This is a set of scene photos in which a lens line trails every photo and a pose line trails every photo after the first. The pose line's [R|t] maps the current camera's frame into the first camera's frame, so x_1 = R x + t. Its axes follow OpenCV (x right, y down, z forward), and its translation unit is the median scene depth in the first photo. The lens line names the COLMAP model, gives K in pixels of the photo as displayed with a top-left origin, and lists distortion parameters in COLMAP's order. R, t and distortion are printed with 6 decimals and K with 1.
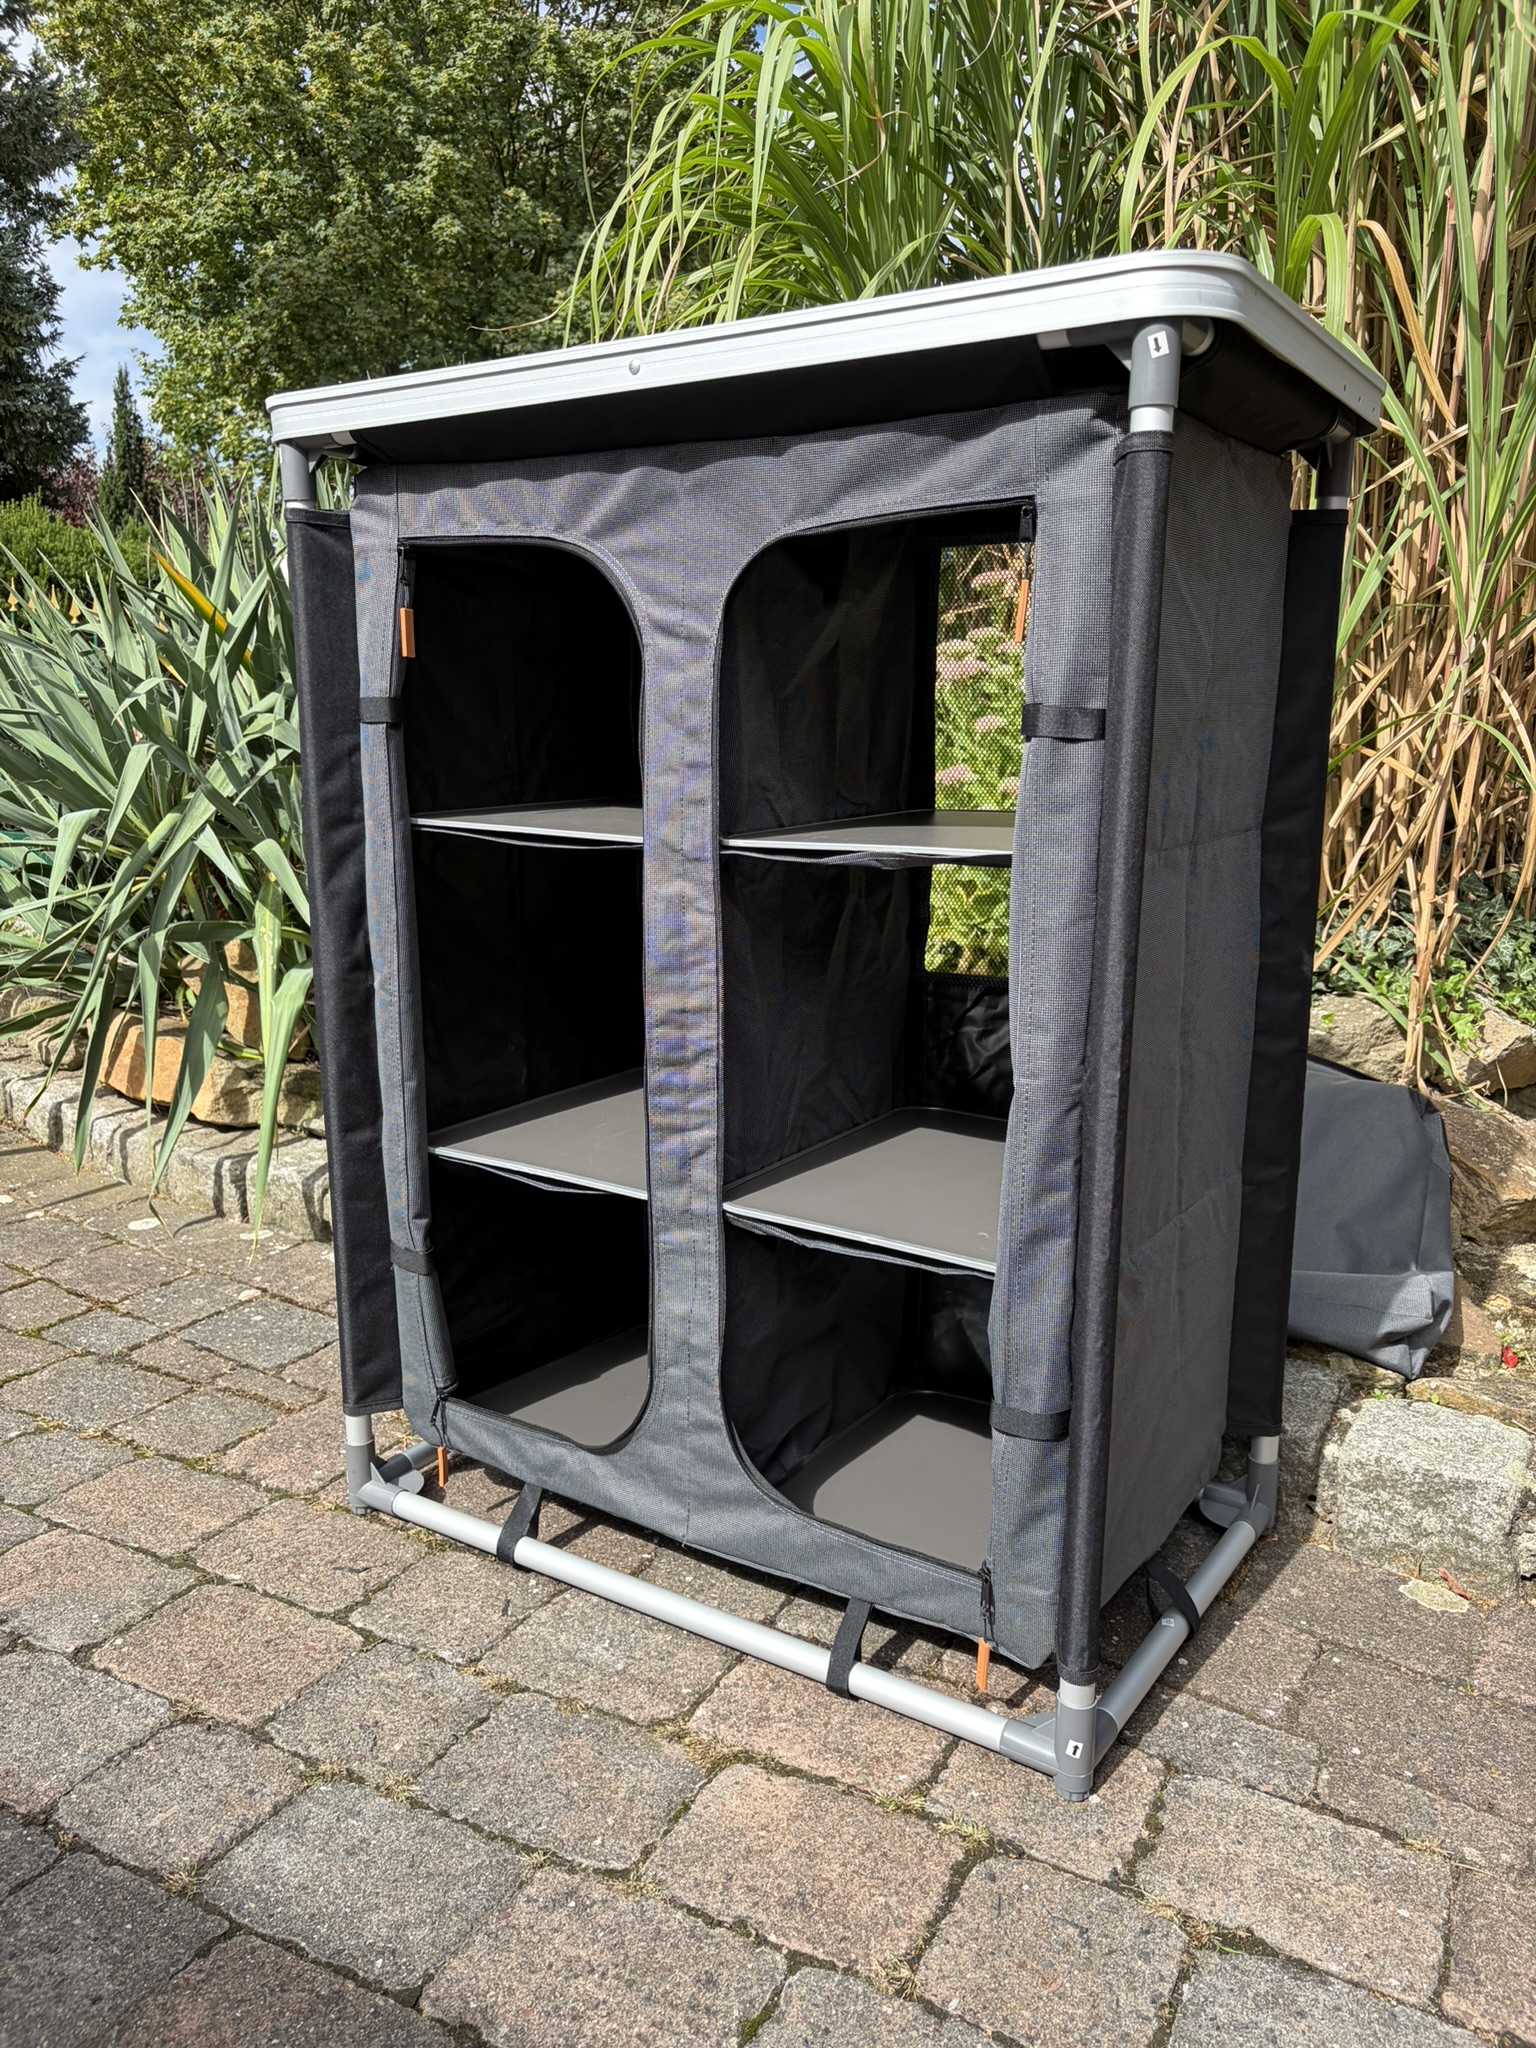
lens RADIAL K [[1561.5, 0, 770.4], [0, 1561.5, 1026.3], [0, 0, 1]] dist [0.032127, -0.029125]
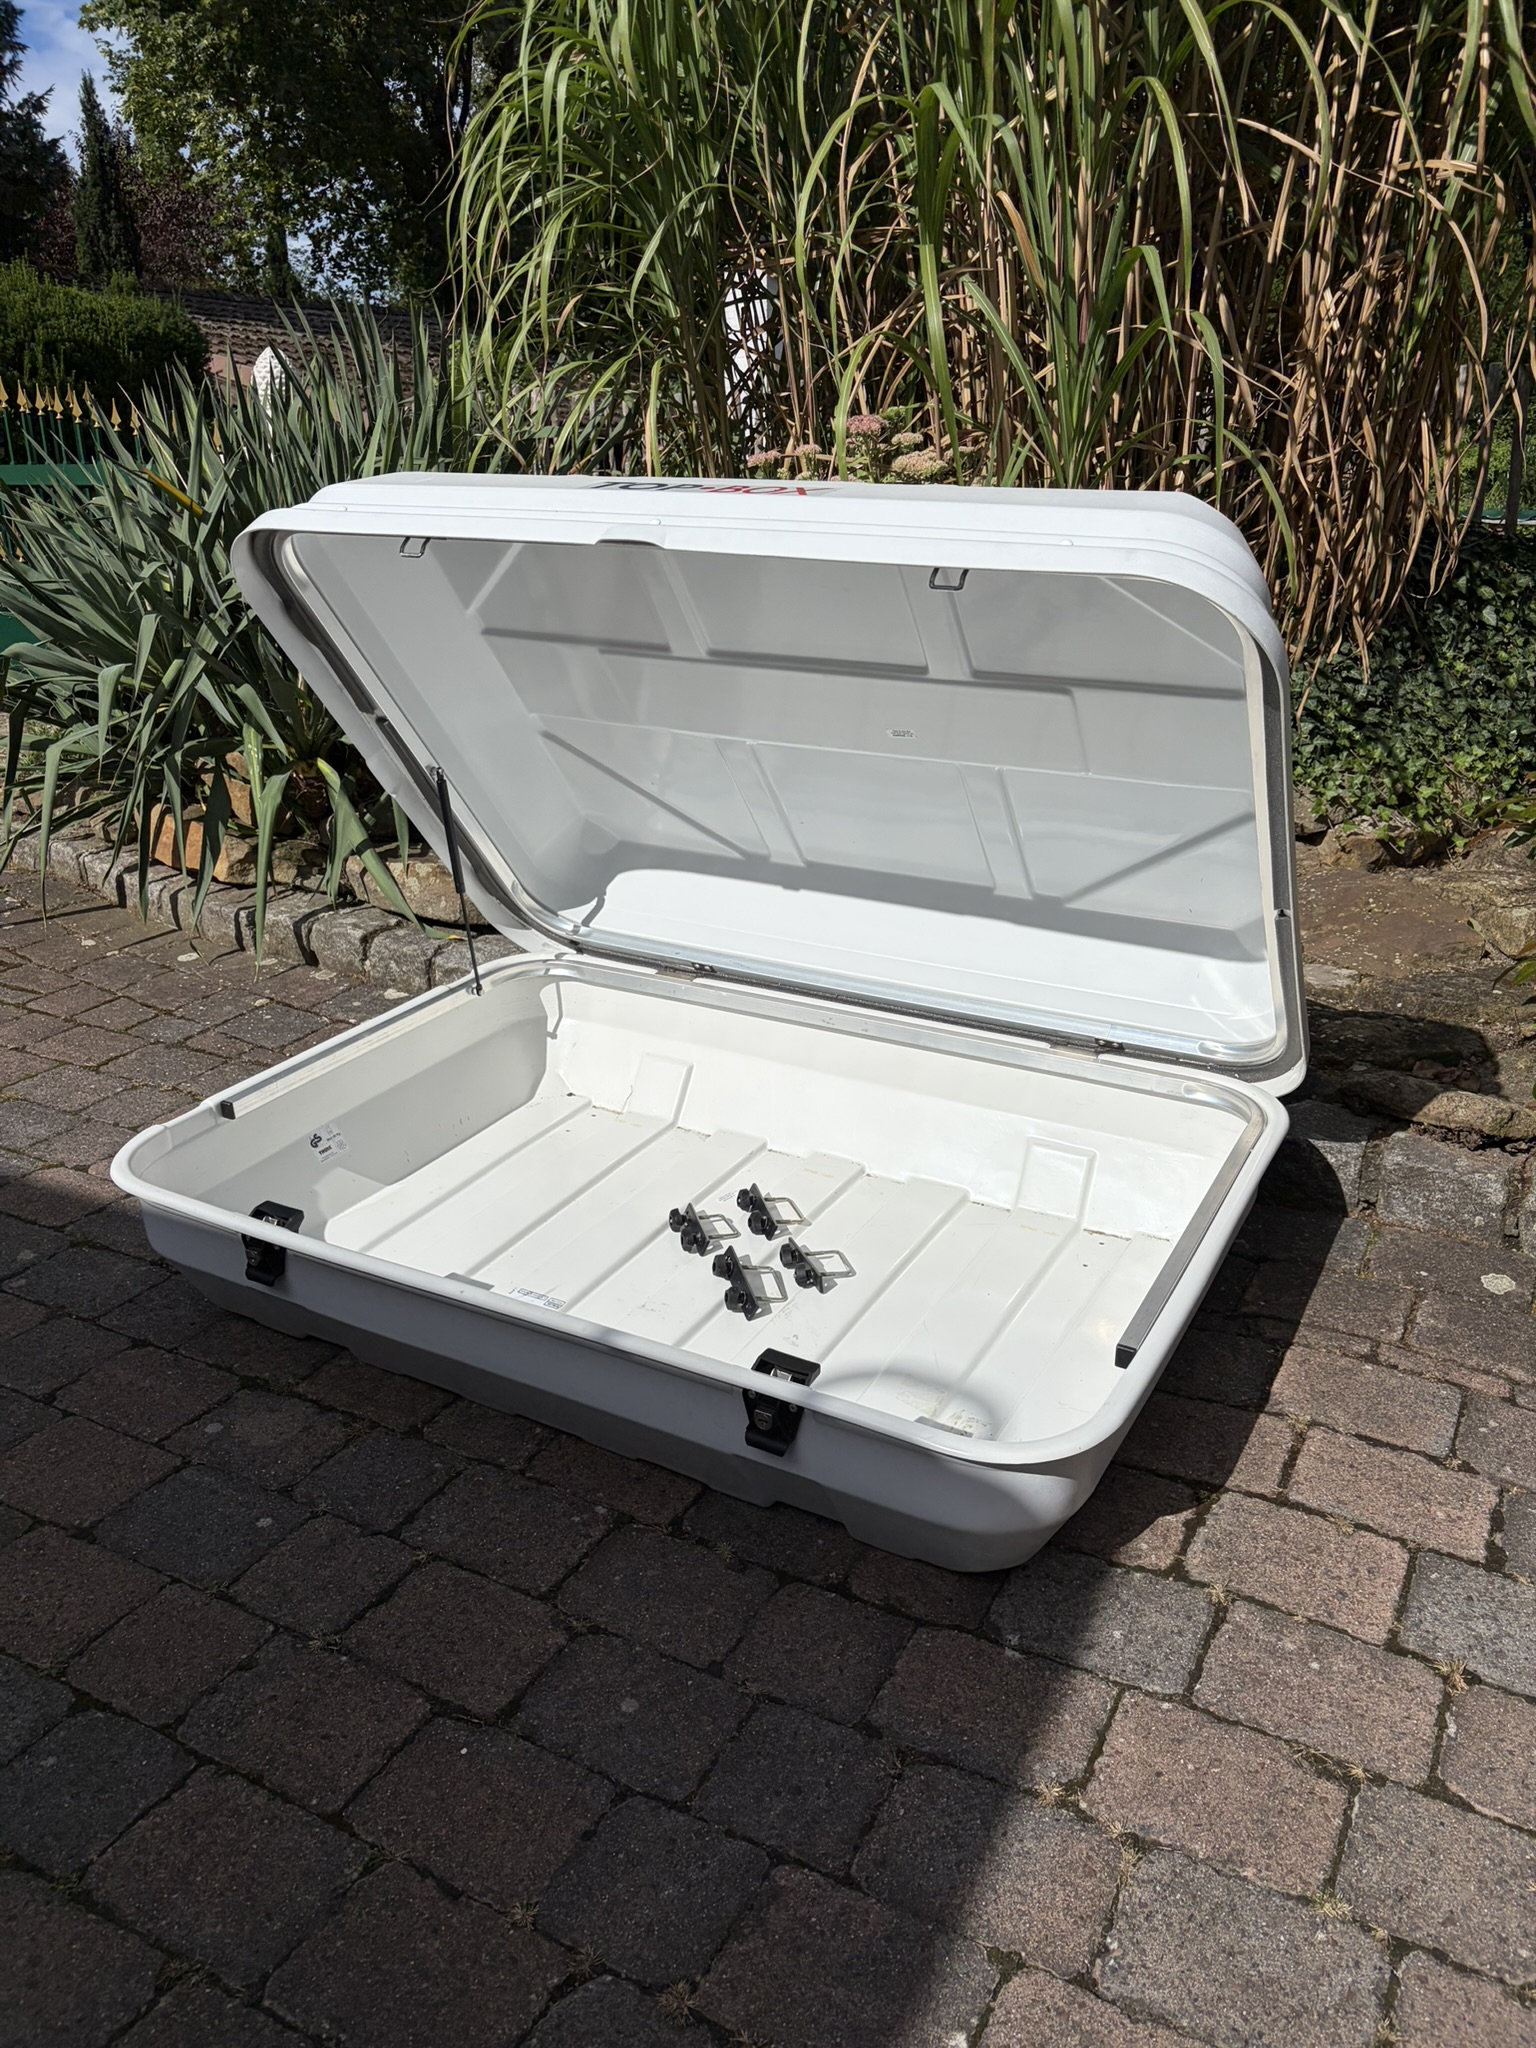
lens RADIAL K [[1561.5, 0, 775.9], [0, 1561.5, 1022.1], [0, 0, 1]] dist [0.032127, -0.029125]
pose [[0.998934, -0.033474, -0.031797, 0.288247], [0.038742, 0.982360, 0.182942, -0.091576], [0.025113, -0.183979, 0.982609, -0.648683]]
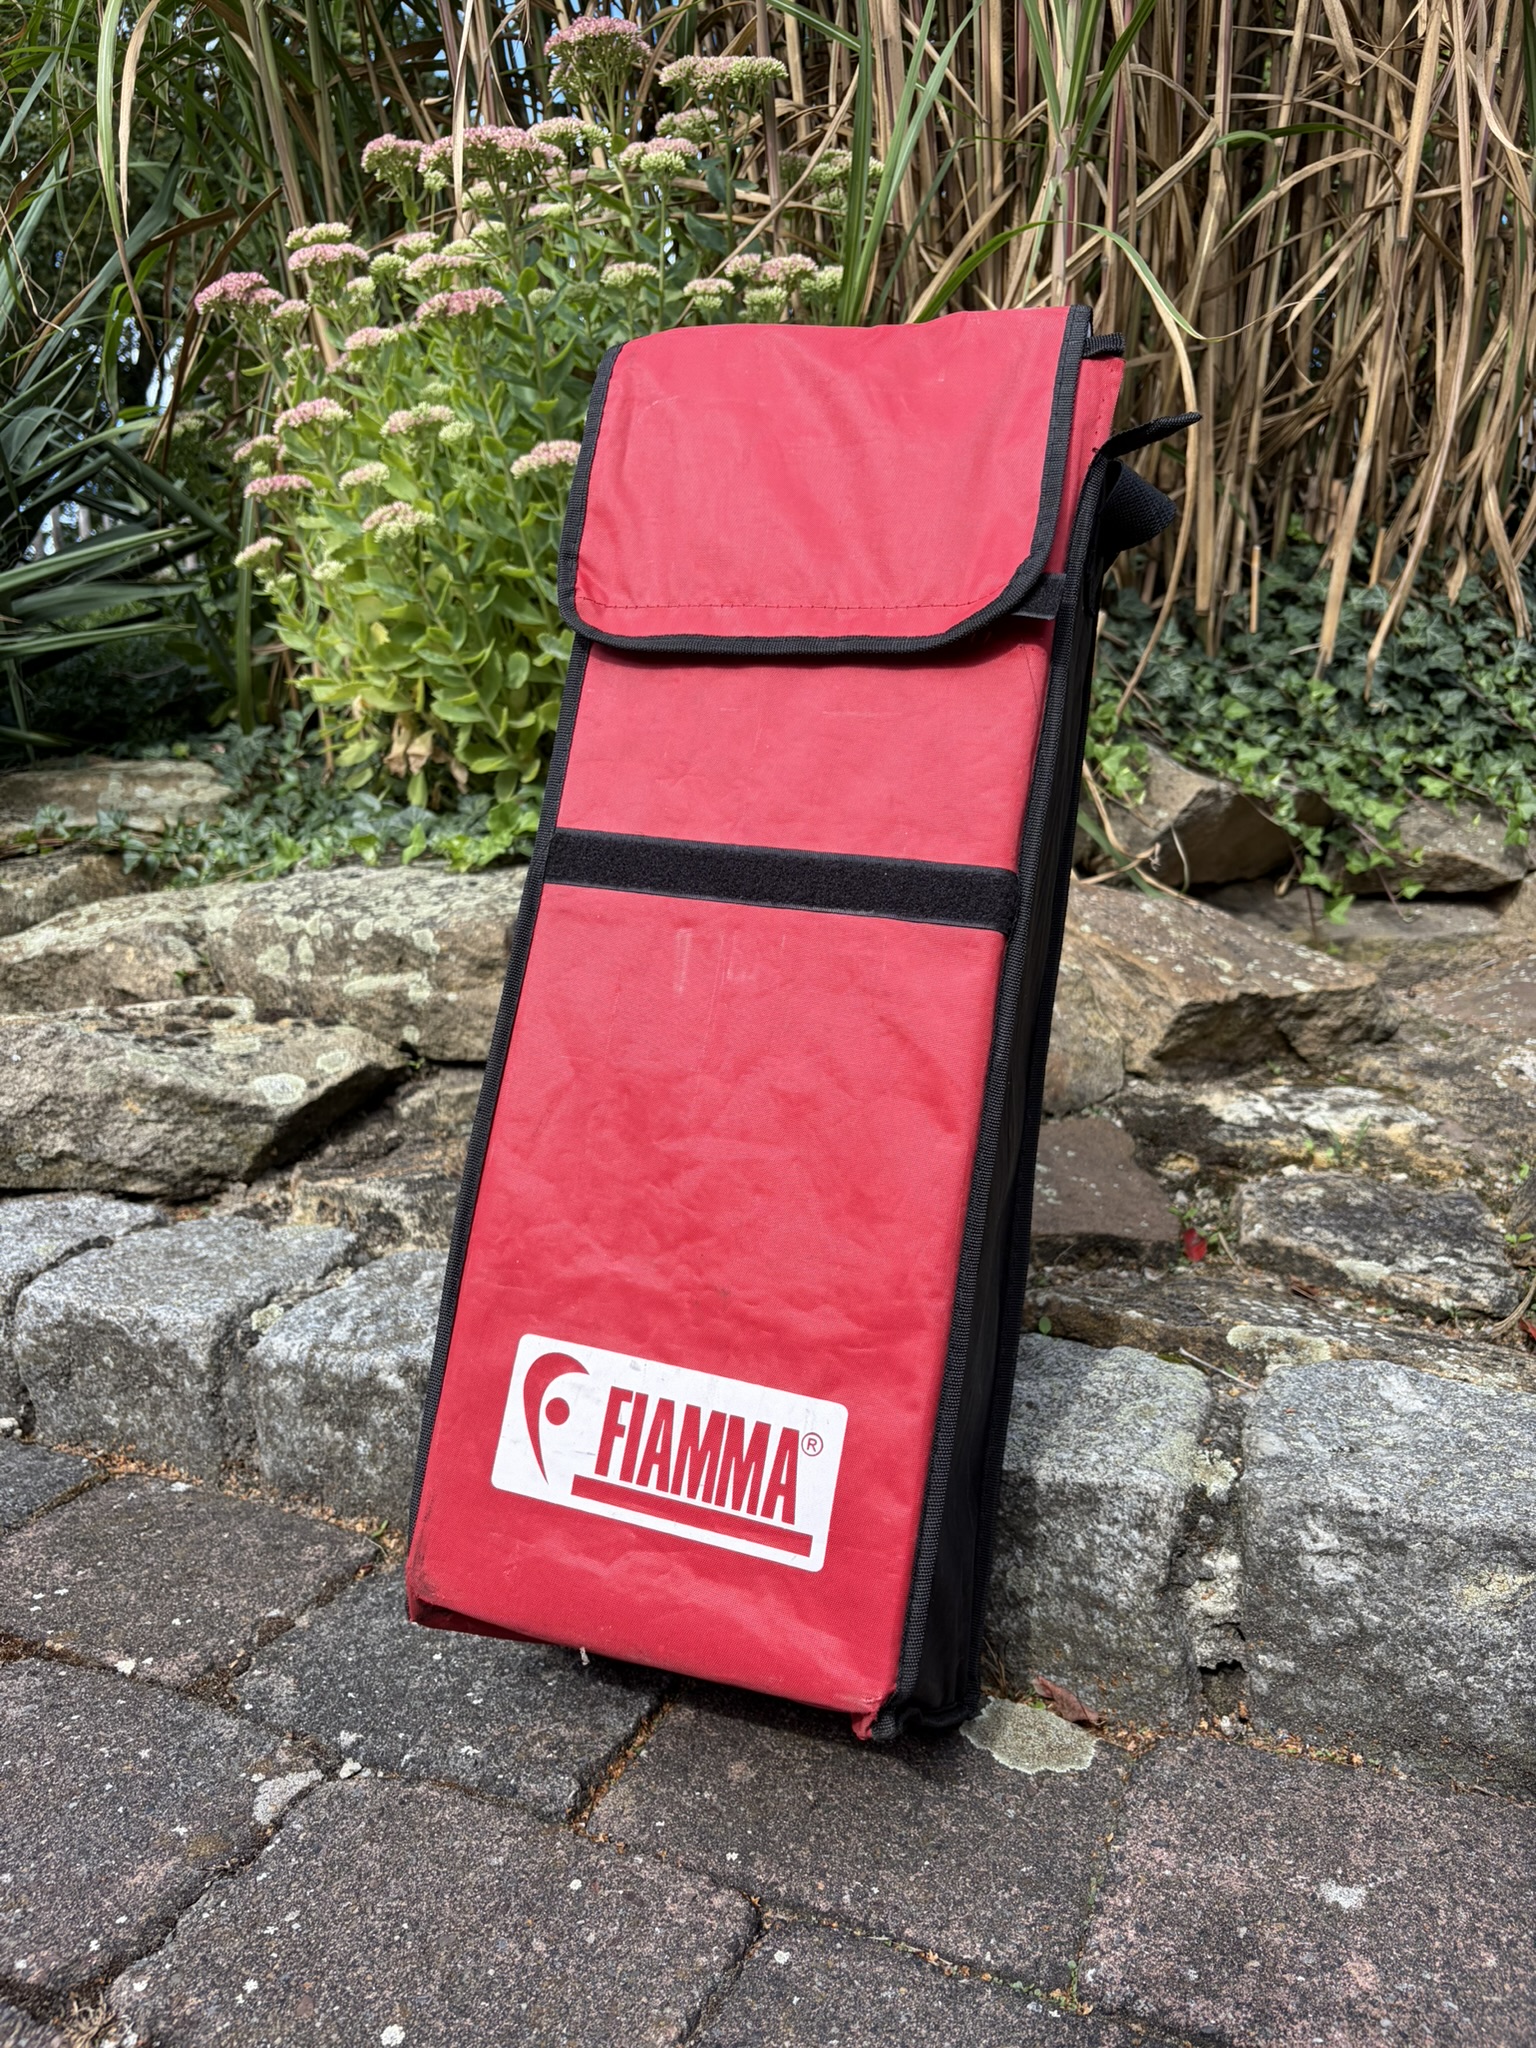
lens RADIAL K [[1561.5, 0, 770.3], [0, 1561.5, 1036.5], [0, 0, 1]] dist [0.032127, -0.029125]
pose [[0.987972, -0.077975, 0.133530, 0.289476], [0.076774, 0.996948, 0.014127, 0.134834], [-0.134224, -0.003705, 0.990944, 0.525903]]
